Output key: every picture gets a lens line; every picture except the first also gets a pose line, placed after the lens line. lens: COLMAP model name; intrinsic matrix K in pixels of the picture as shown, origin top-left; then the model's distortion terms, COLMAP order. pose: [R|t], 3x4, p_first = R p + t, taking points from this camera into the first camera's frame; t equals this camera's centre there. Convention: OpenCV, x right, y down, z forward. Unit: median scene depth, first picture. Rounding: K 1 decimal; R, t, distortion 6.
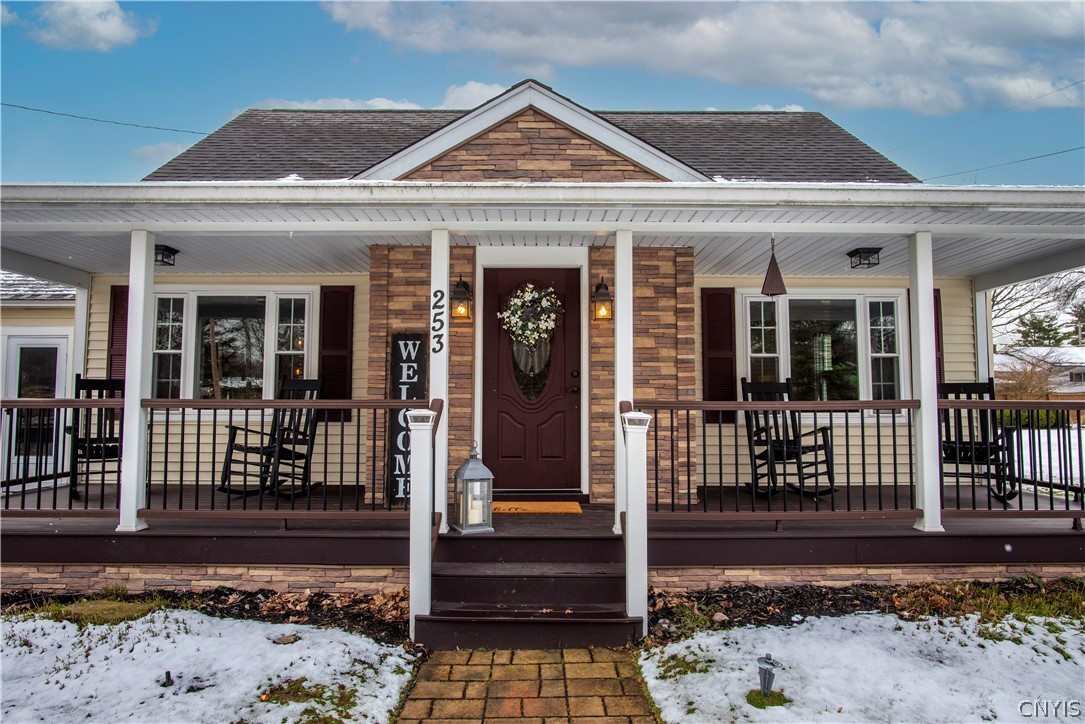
lens RADIAL K [[629.5, 0, 542.5], [0, 629.5, 362.0], [0, 0, 1]] dist [-0.032804, -0.000107]
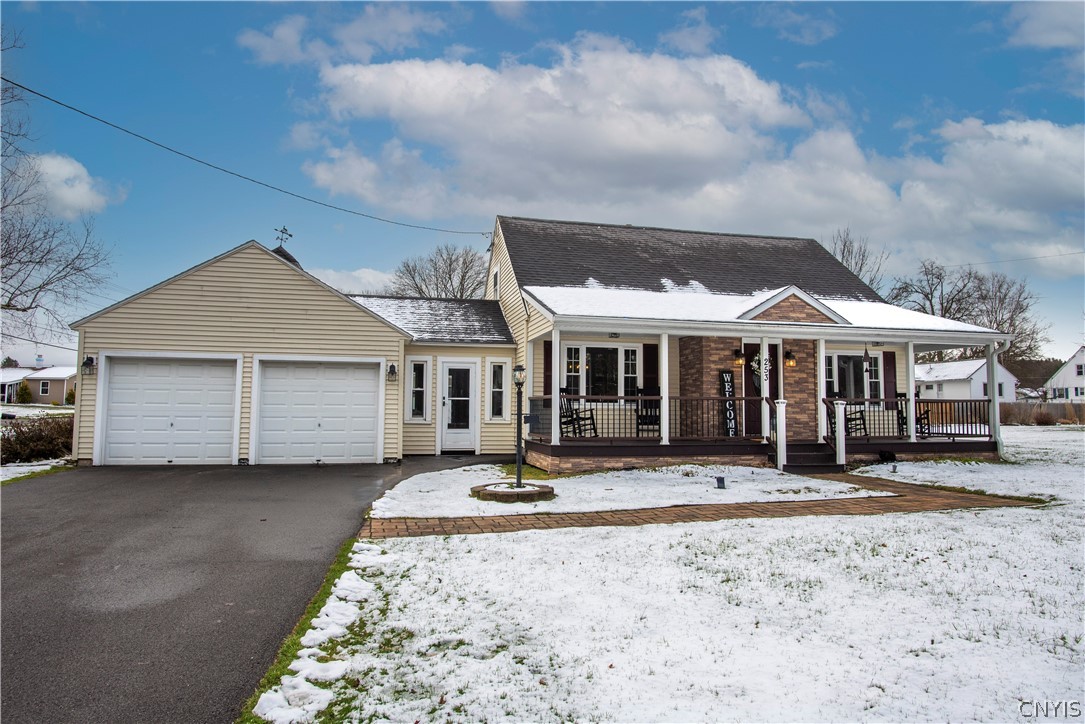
lens RADIAL K [[676.8, 0, 542.5], [0, 676.8, 362.0], [0, 0, 1]] dist [-0.019337, 0.000757]
pose [[0.974151, 0.019146, 0.225087, -1.441440], [-0.018701, 0.999817, -0.004109, -0.053764], [-0.225125, -0.000207, 0.974330, -1.369252]]
